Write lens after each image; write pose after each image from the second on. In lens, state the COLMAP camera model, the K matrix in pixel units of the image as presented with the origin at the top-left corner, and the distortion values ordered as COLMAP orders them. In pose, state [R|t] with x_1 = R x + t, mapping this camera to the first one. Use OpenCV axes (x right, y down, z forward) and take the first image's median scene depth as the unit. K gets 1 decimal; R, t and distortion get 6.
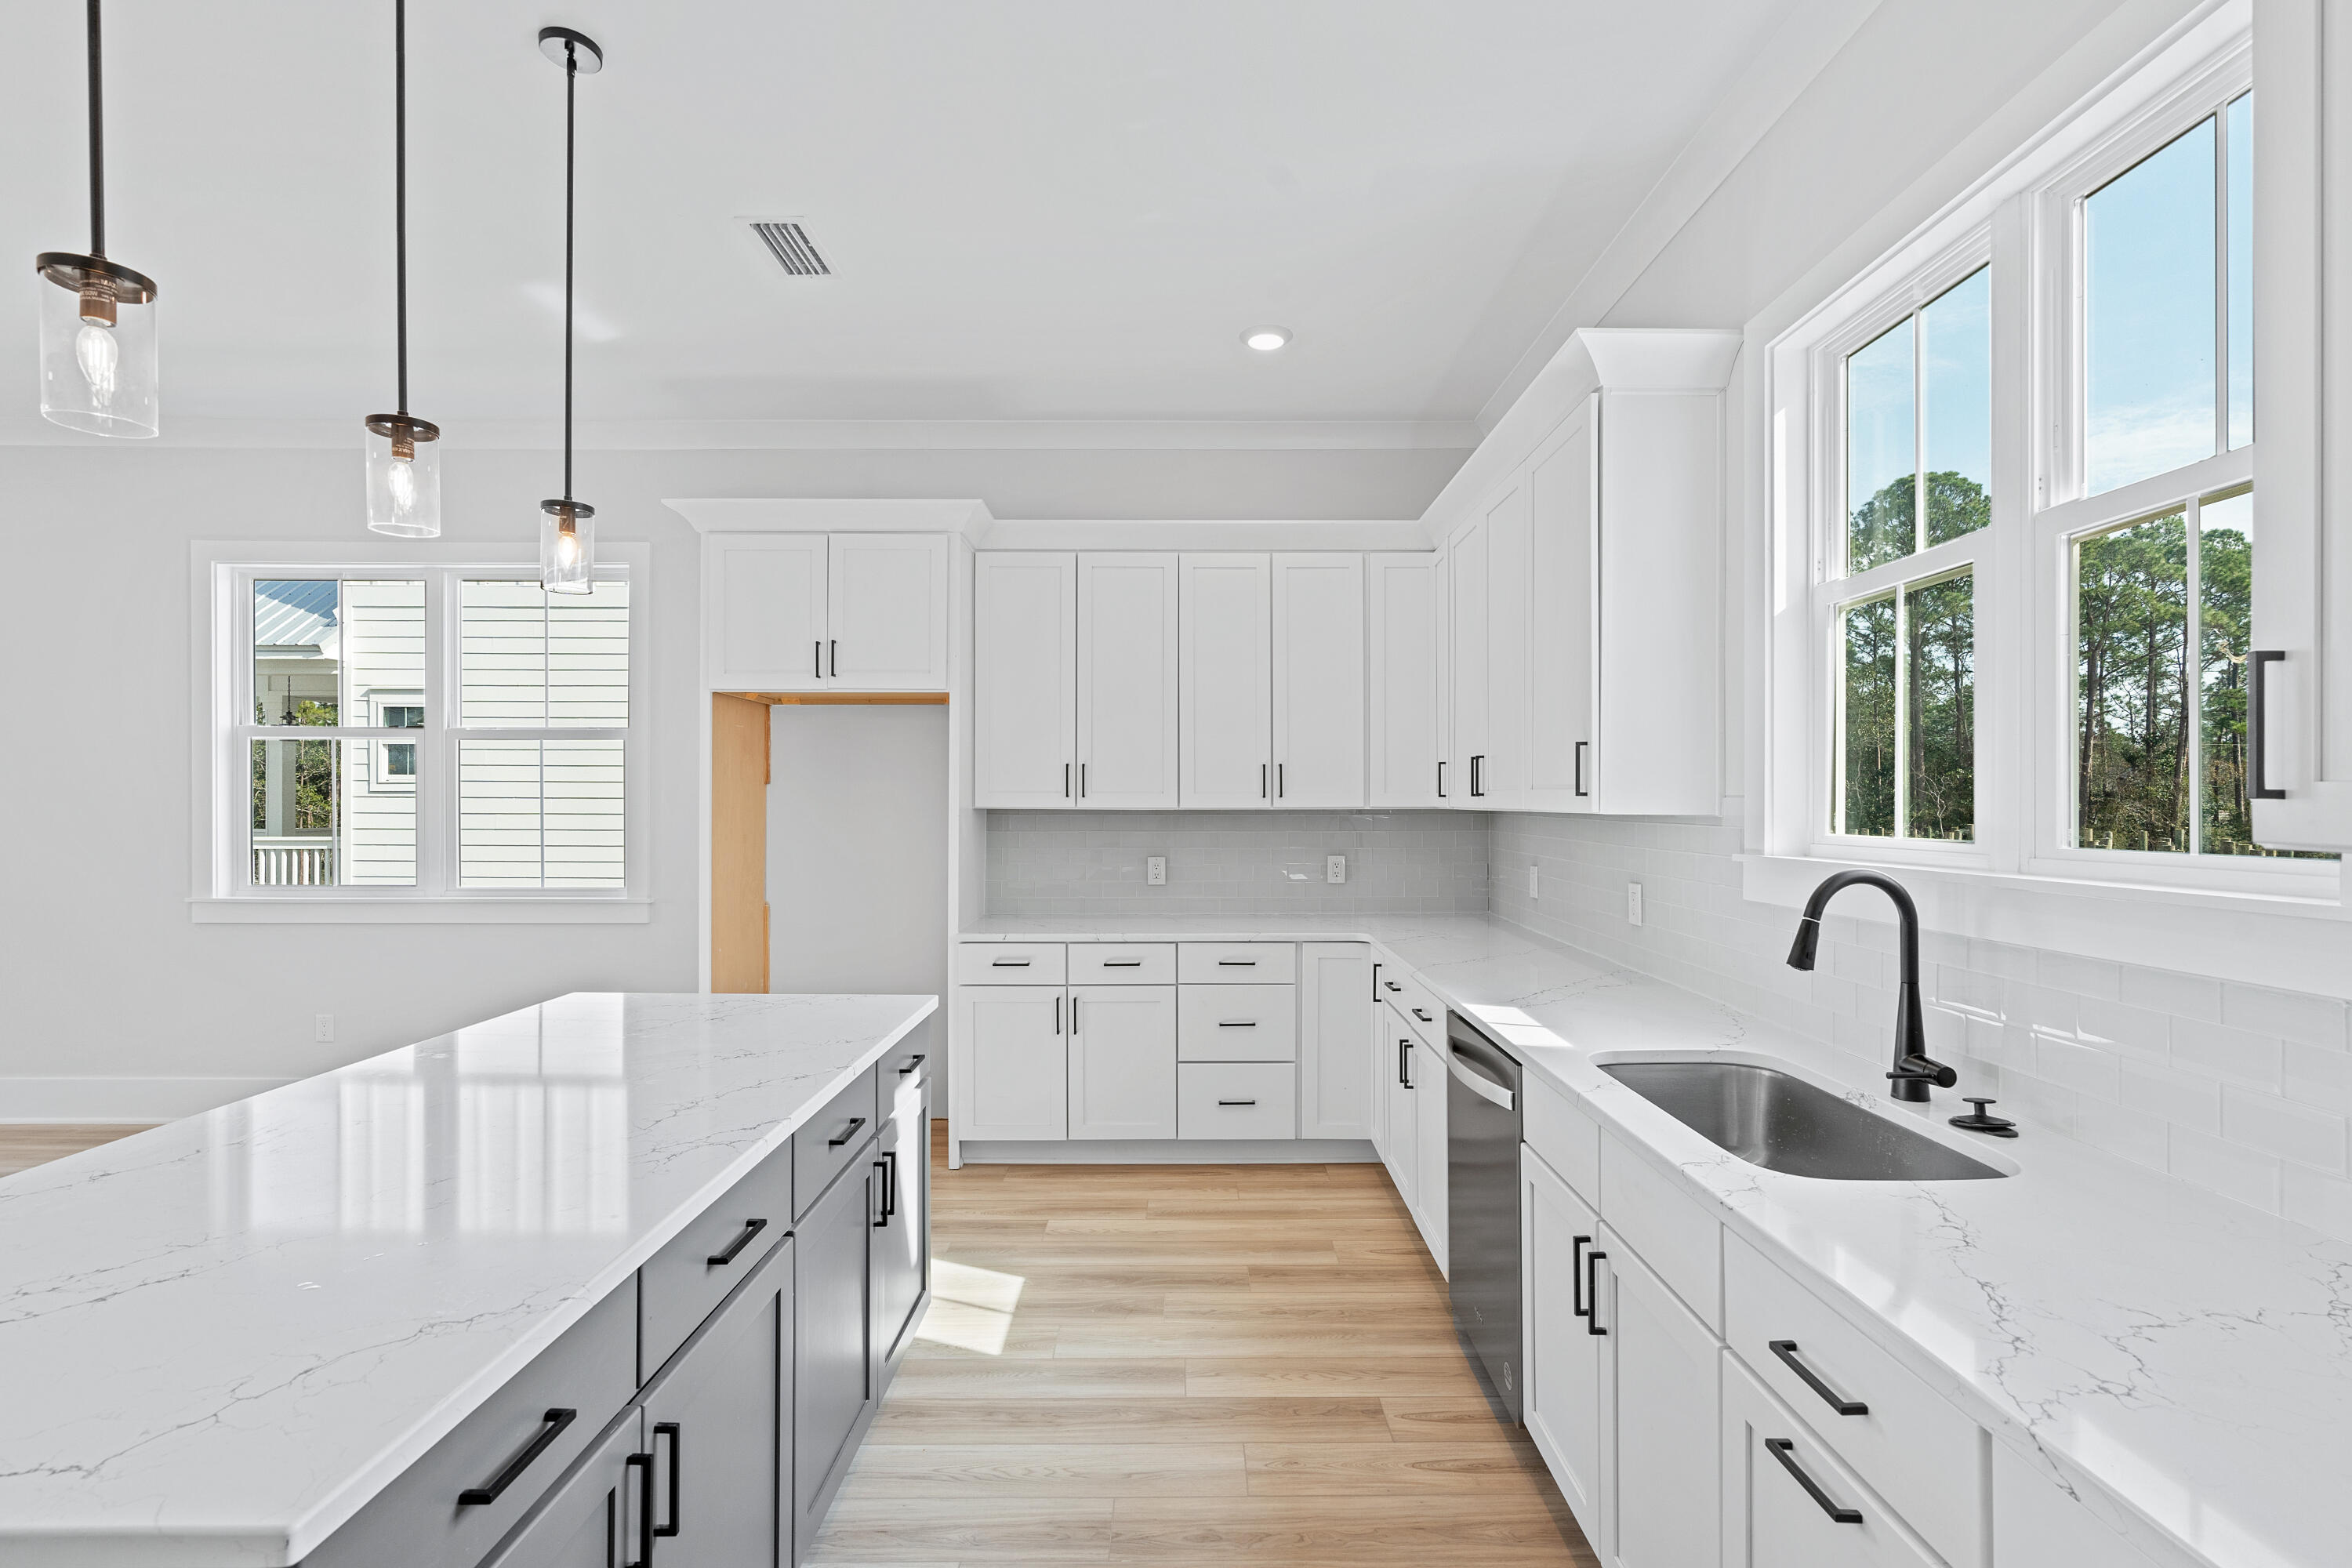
lens RADIAL K [[1083.2, 0, 1176.0], [0, 1083.2, 784.0], [0, 0, 1]] dist [-0.001640, 0.000129]
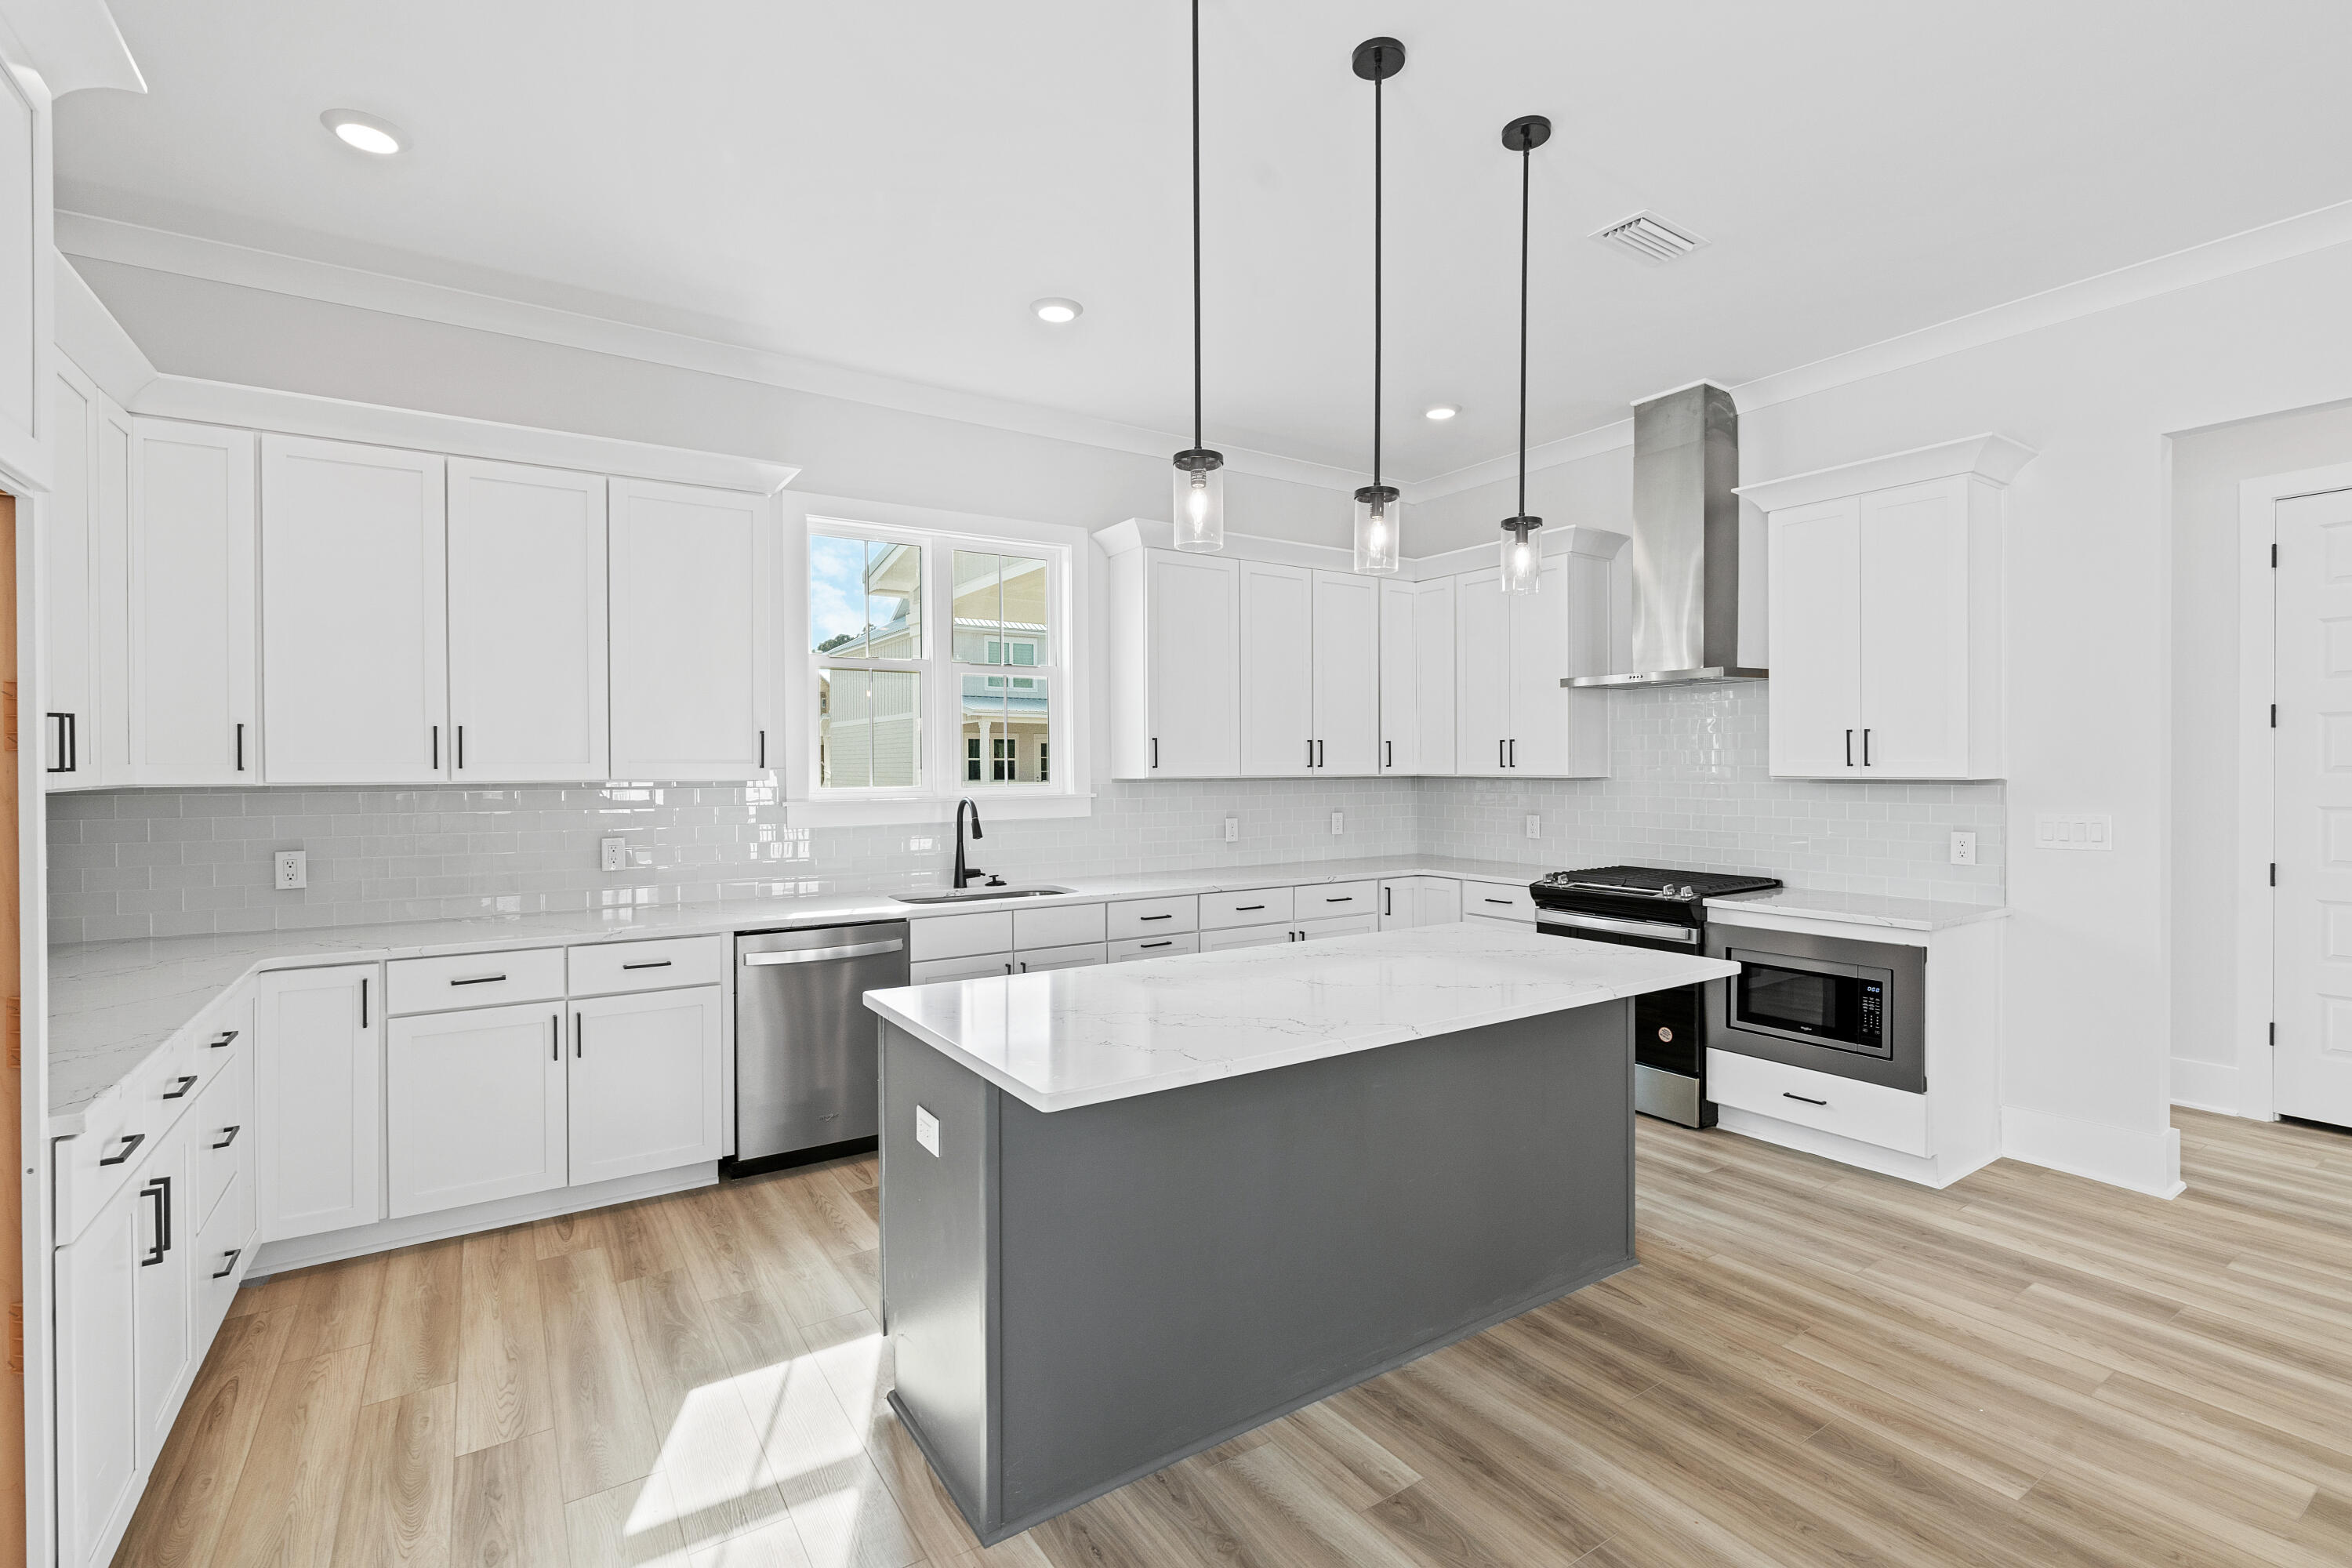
lens RADIAL K [[1062.6, 0, 1183.1], [0, 1062.6, 773.1], [0, 0, 1]] dist [-0.002247, 0.000209]
pose [[-0.554534, -0.004940, 0.832146, -1.158732], [-0.004892, 0.999984, 0.002676, 0.010148], [-0.832146, -0.002587, -0.554550, 1.350517]]
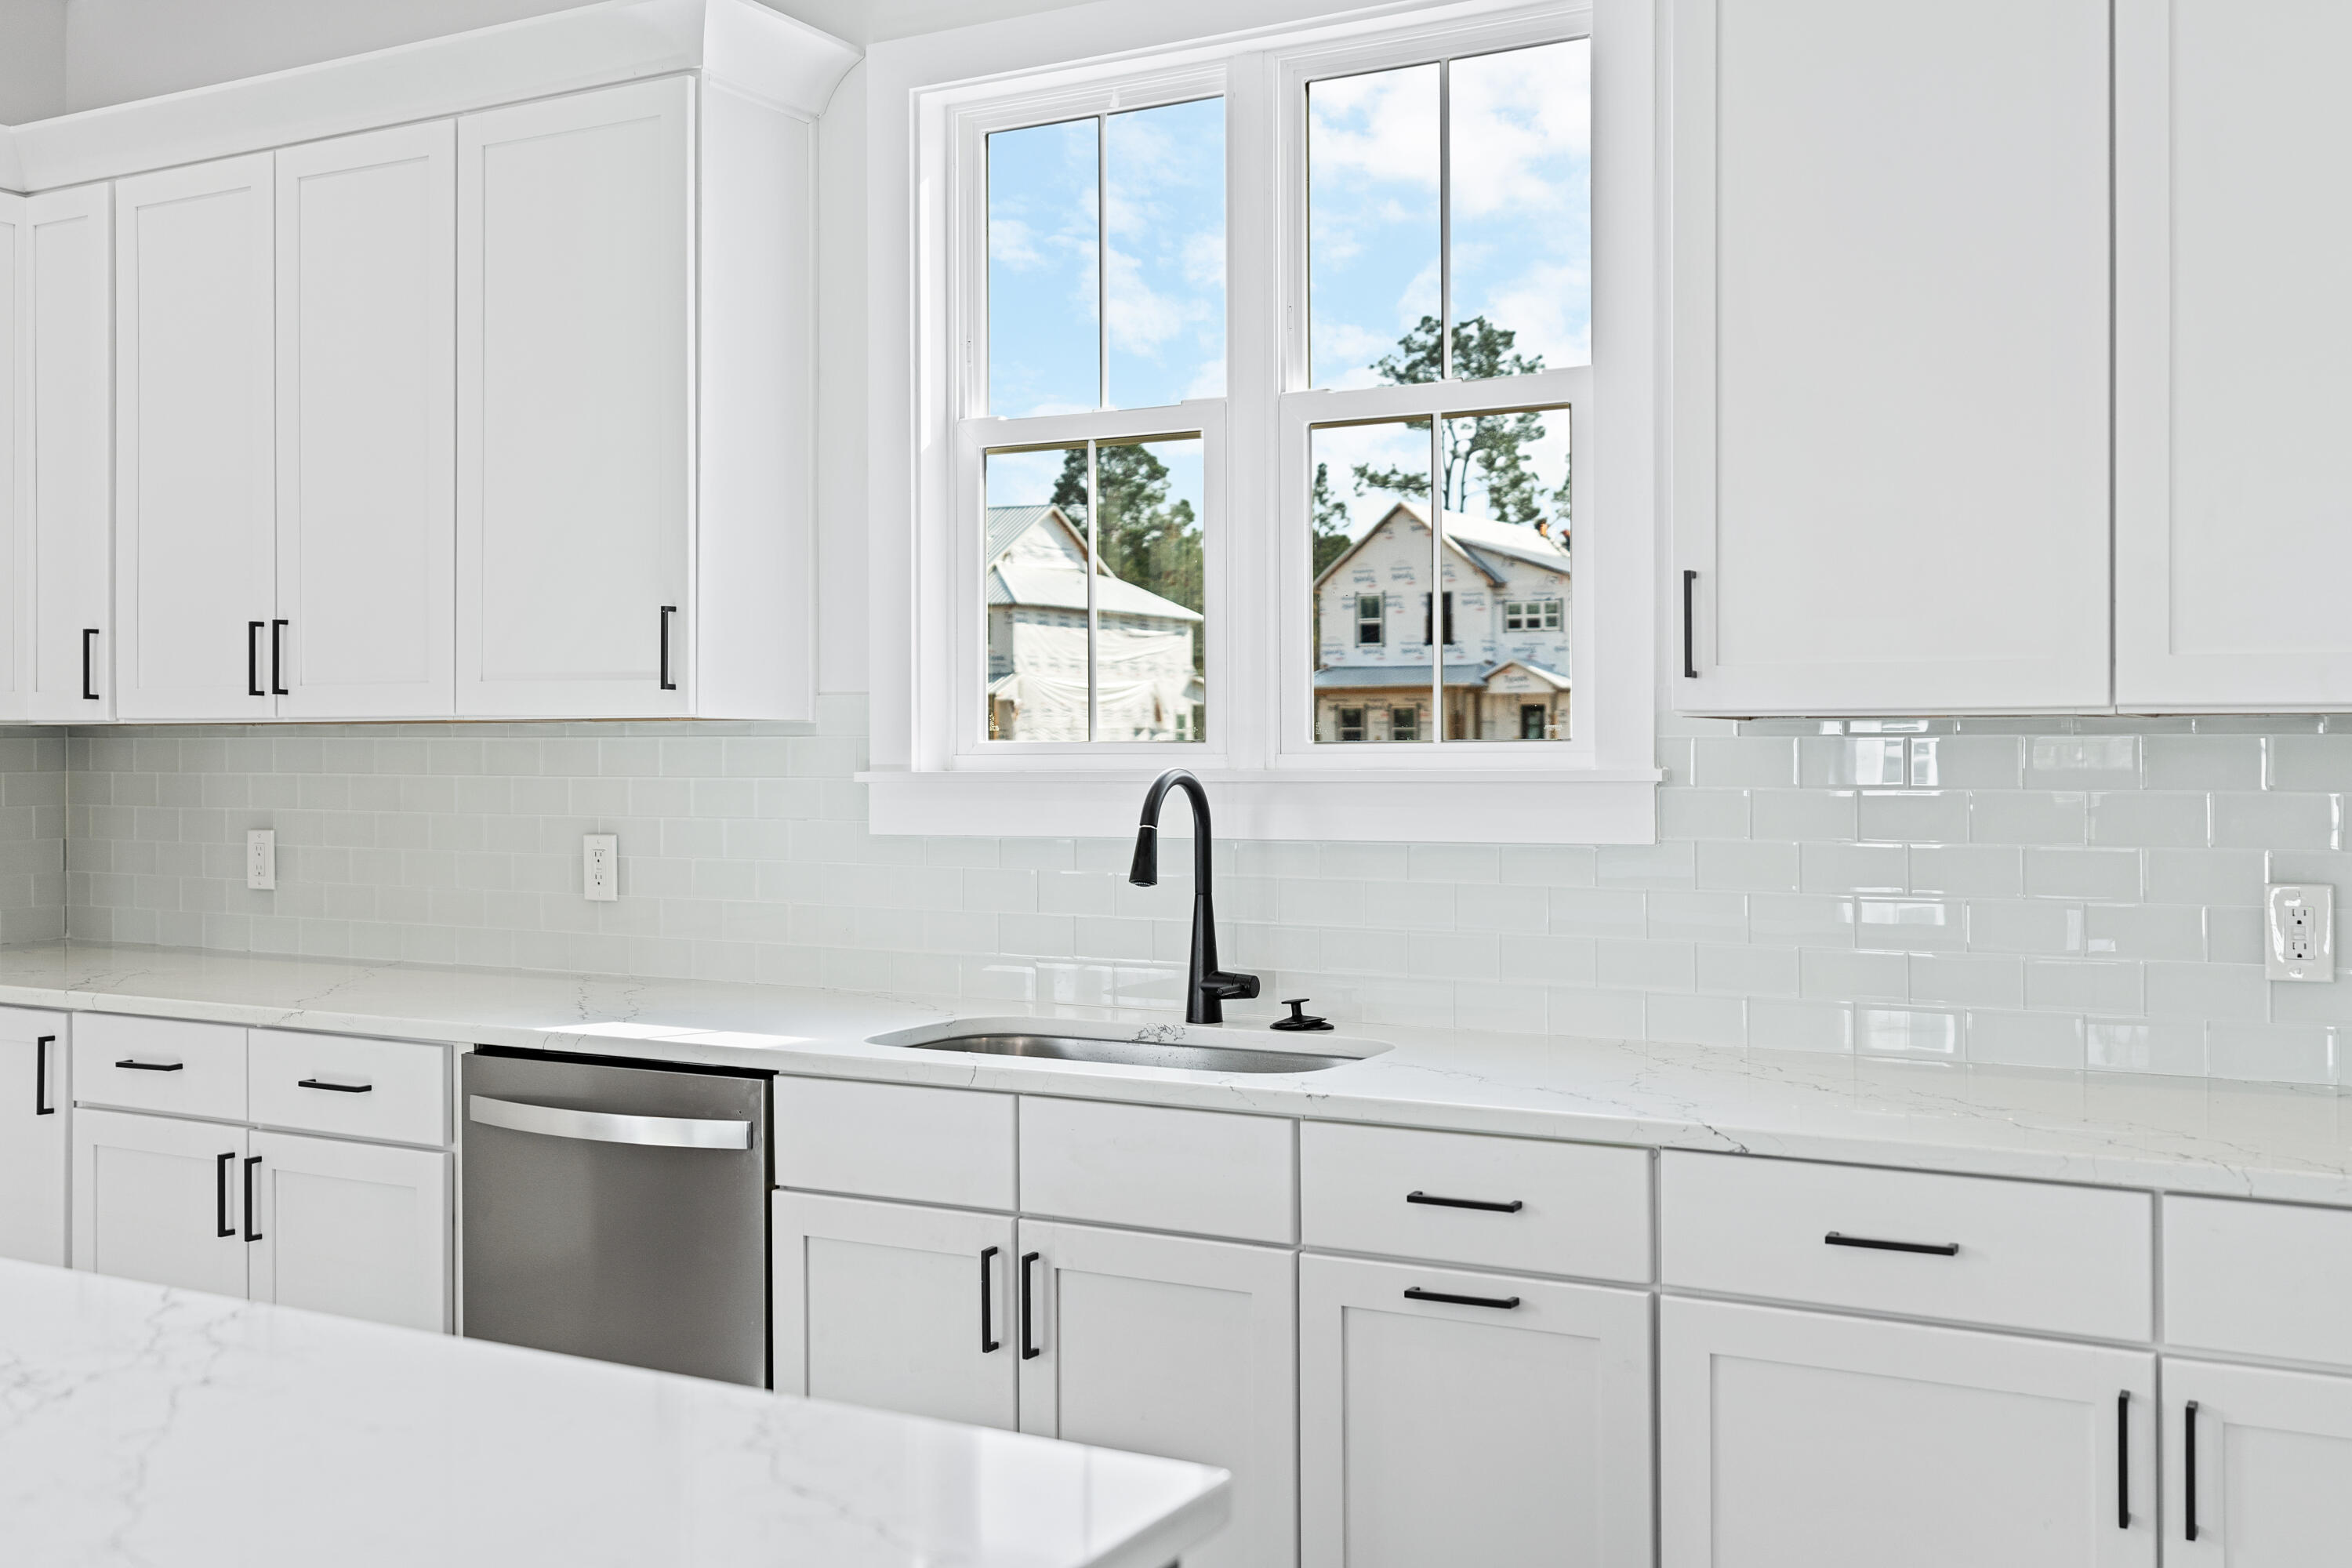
lens RADIAL K [[2299.9, 0, 1176.0], [0, 2299.9, 784.0], [0, 0, 1]] dist [0.000197, 0.000248]
pose [[0.489266, -0.020443, 0.871895, -0.683531], [-0.003615, 0.999669, 0.025467, 0.030963], [-0.872127, -0.015612, 0.489031, 0.059924]]
